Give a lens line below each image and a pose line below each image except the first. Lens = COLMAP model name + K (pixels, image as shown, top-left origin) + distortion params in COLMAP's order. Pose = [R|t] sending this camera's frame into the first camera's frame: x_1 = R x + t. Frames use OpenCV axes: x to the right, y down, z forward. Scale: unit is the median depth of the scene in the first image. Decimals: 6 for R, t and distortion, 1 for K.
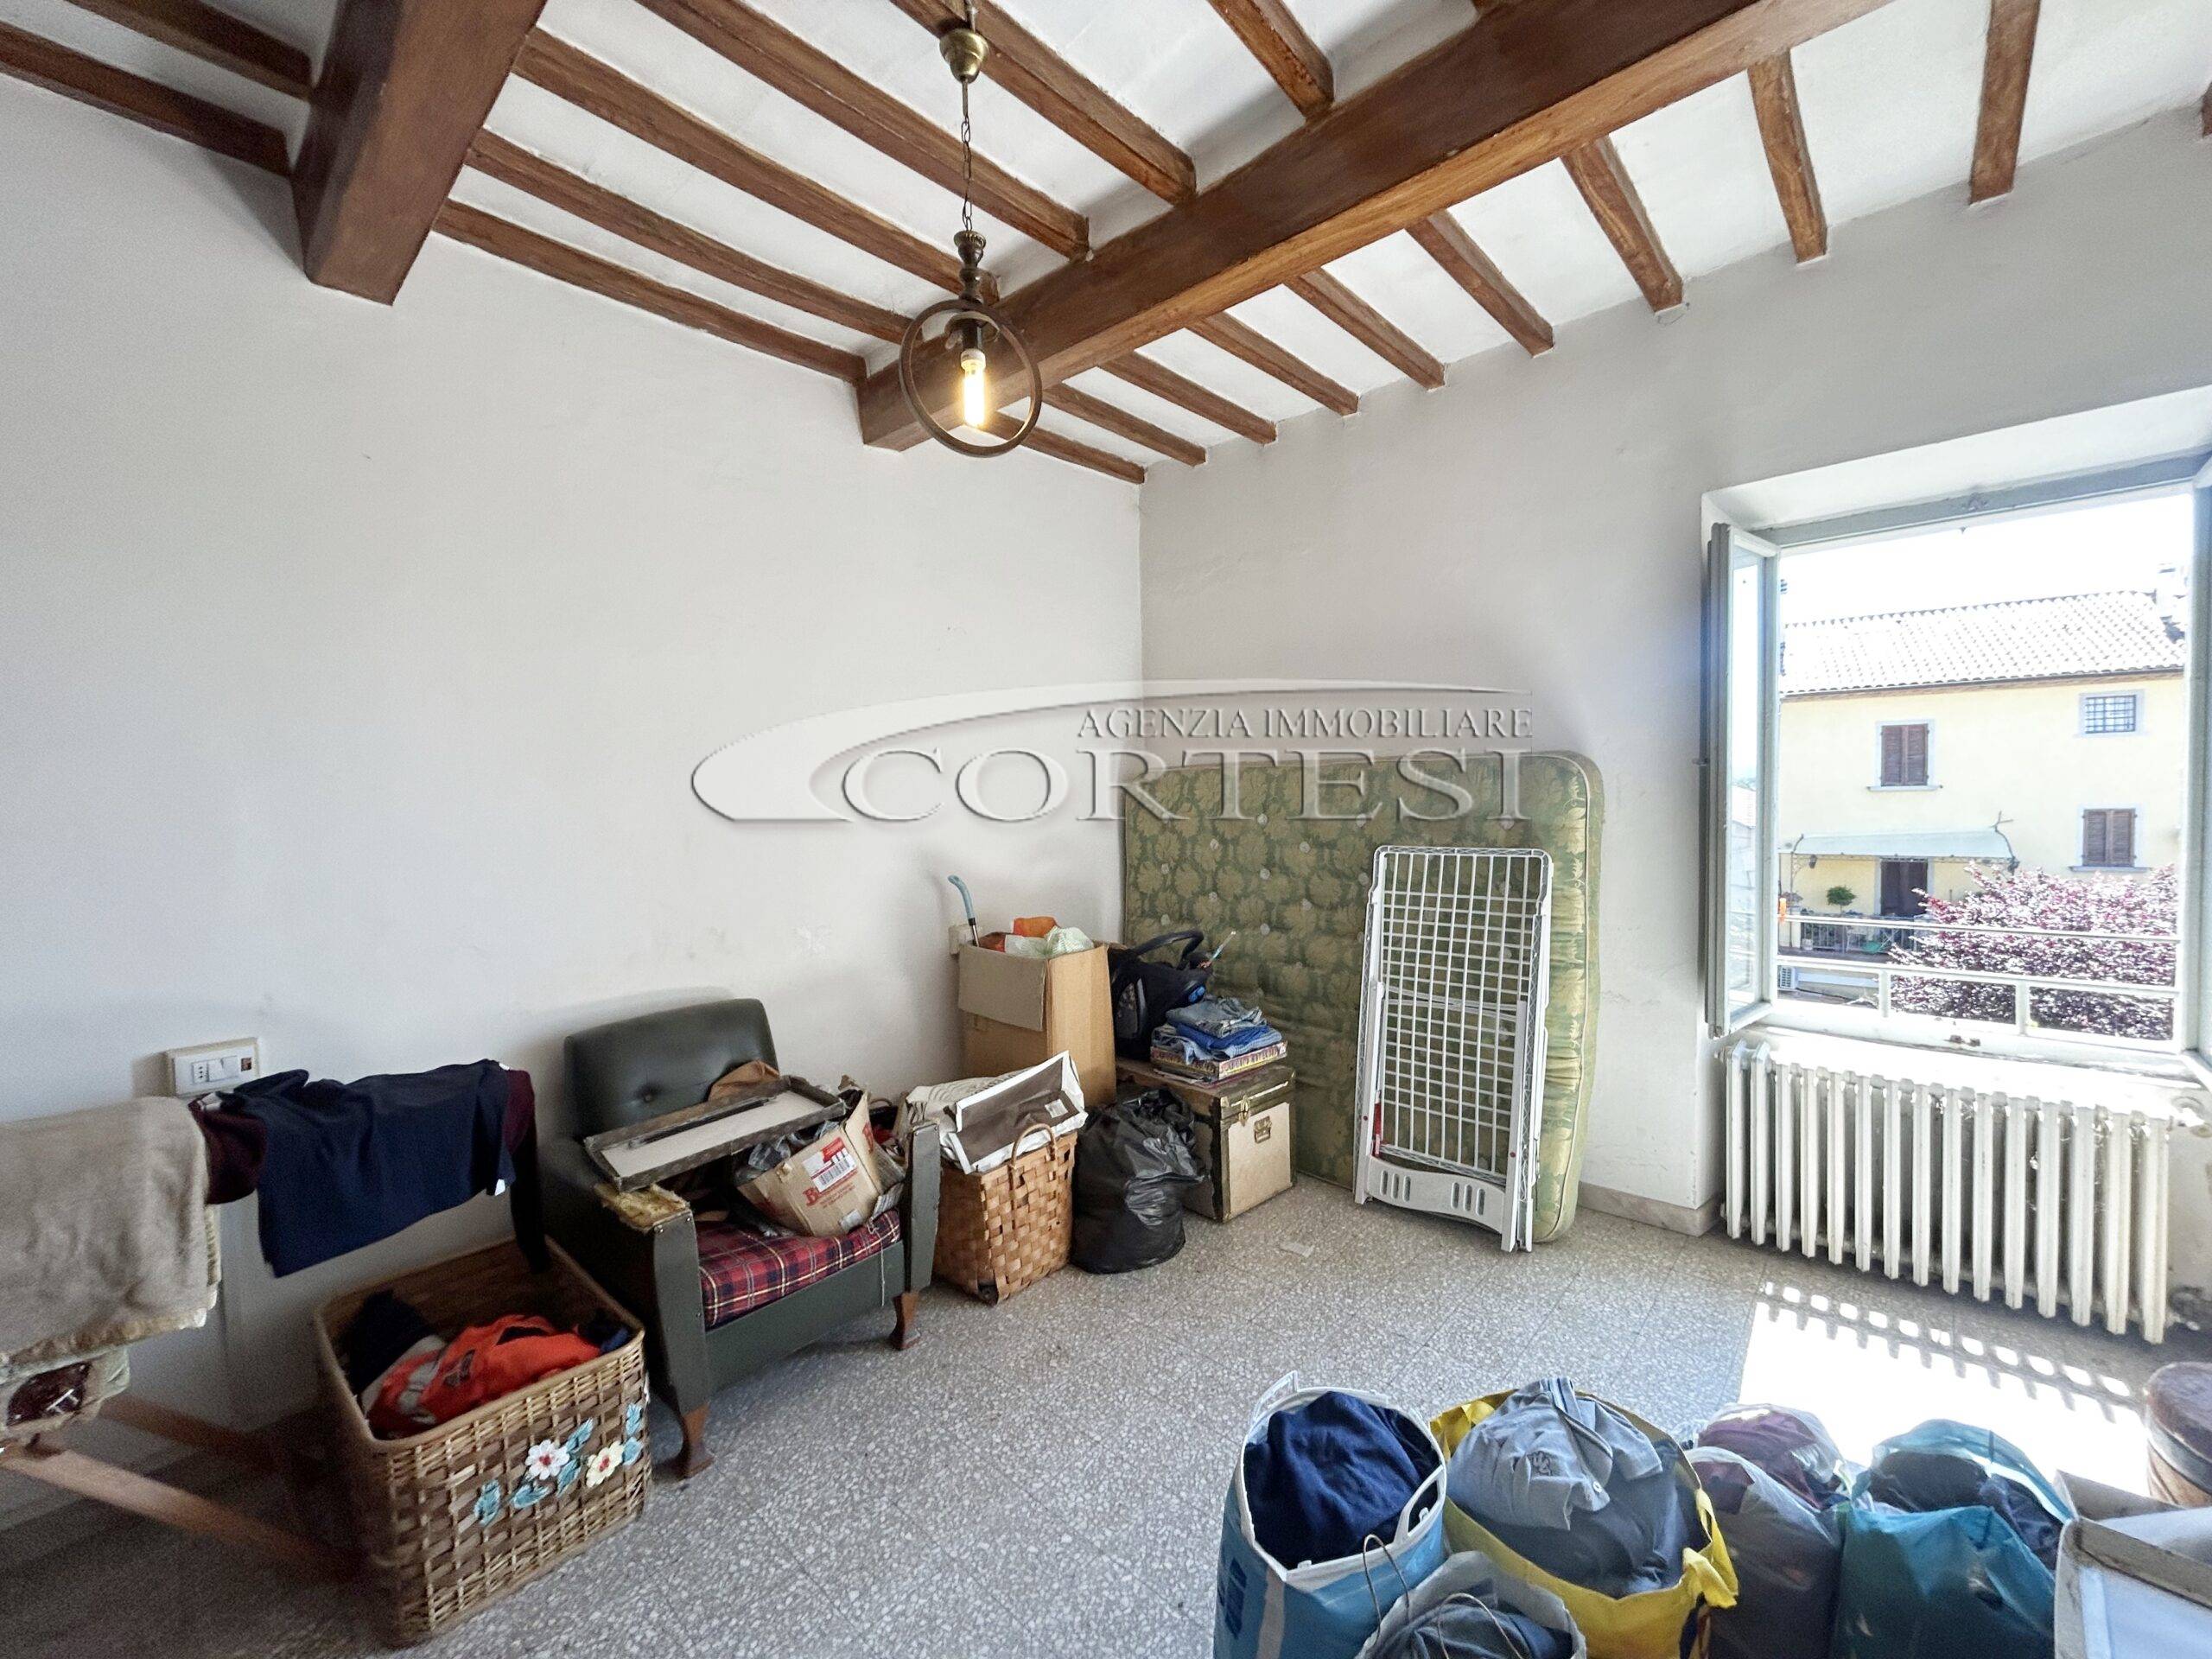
lens RADIAL K [[890.1, 0, 1109.5], [0, 890.1, 835.1], [0, 0, 1]] dist [-0.001204, 0.000276]
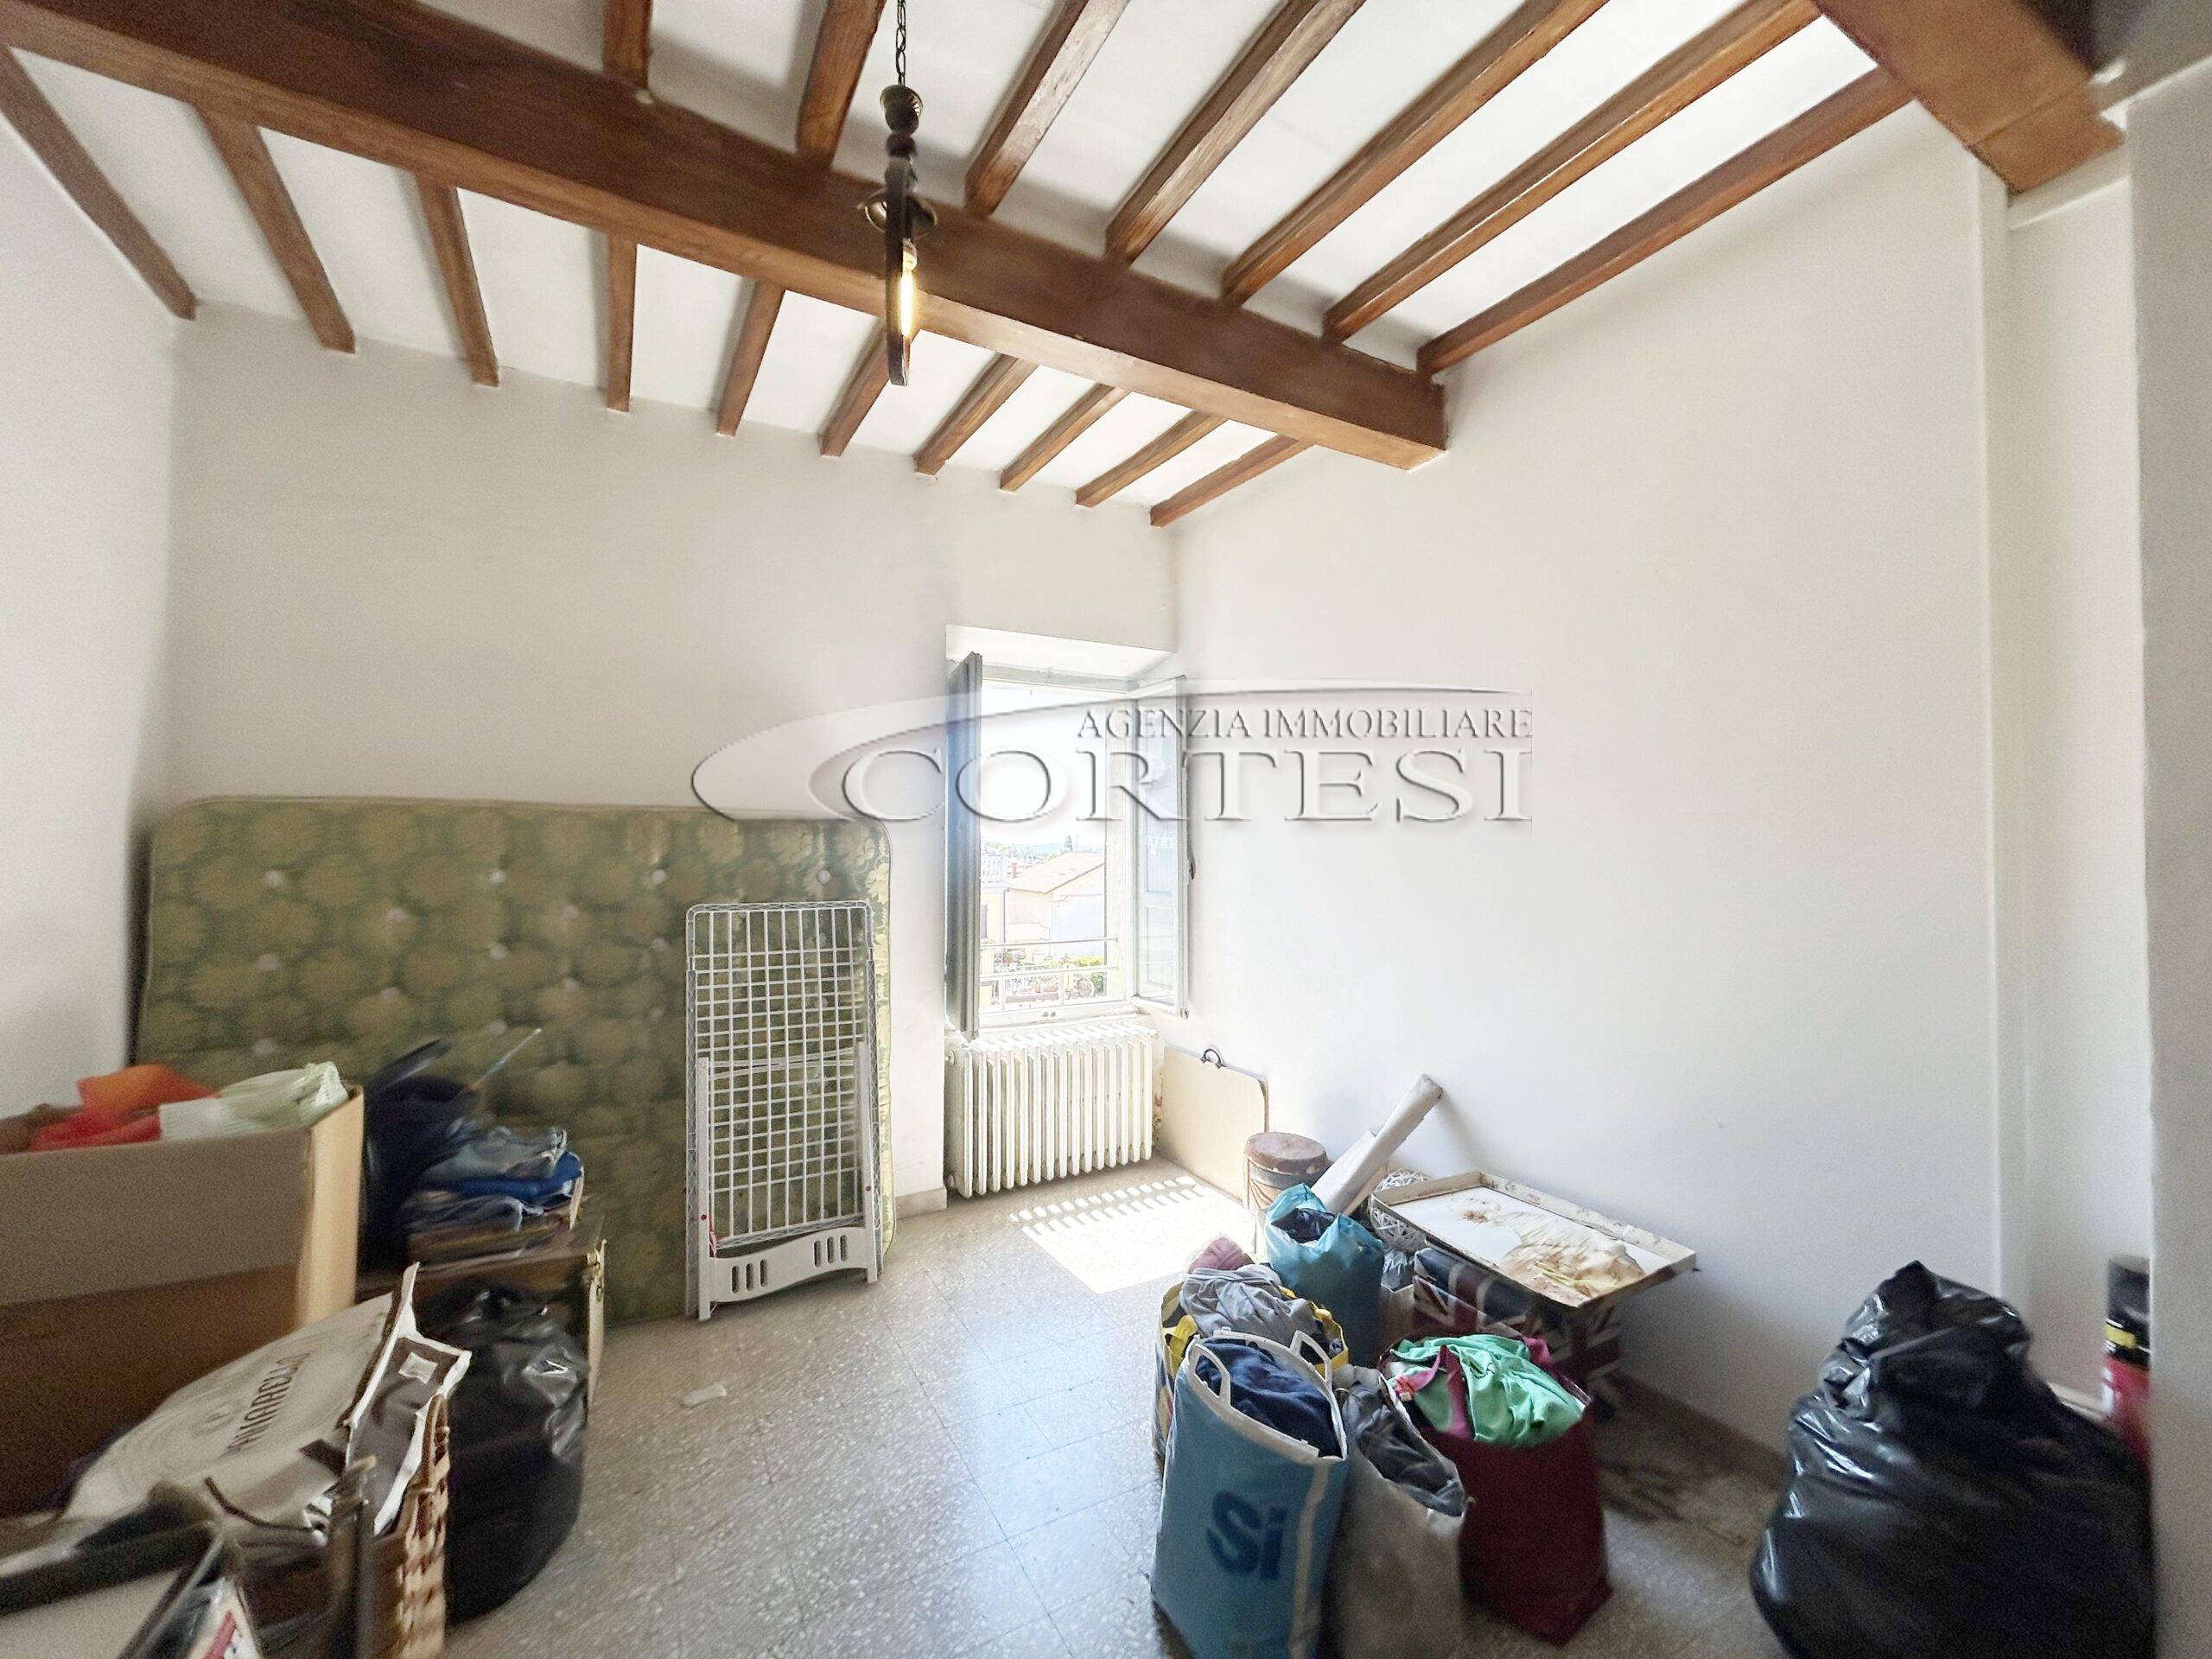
lens RADIAL K [[887.8, 0, 1096.5], [0, 887.8, 832.4], [0, 0, 1]] dist [0.000219, 0.000373]
pose [[0.321032, 0.048518, 0.945825, -0.431710], [0.036892, 0.997288, -0.063680, 0.011456], [-0.946349, 0.055337, 0.318372, 0.340195]]
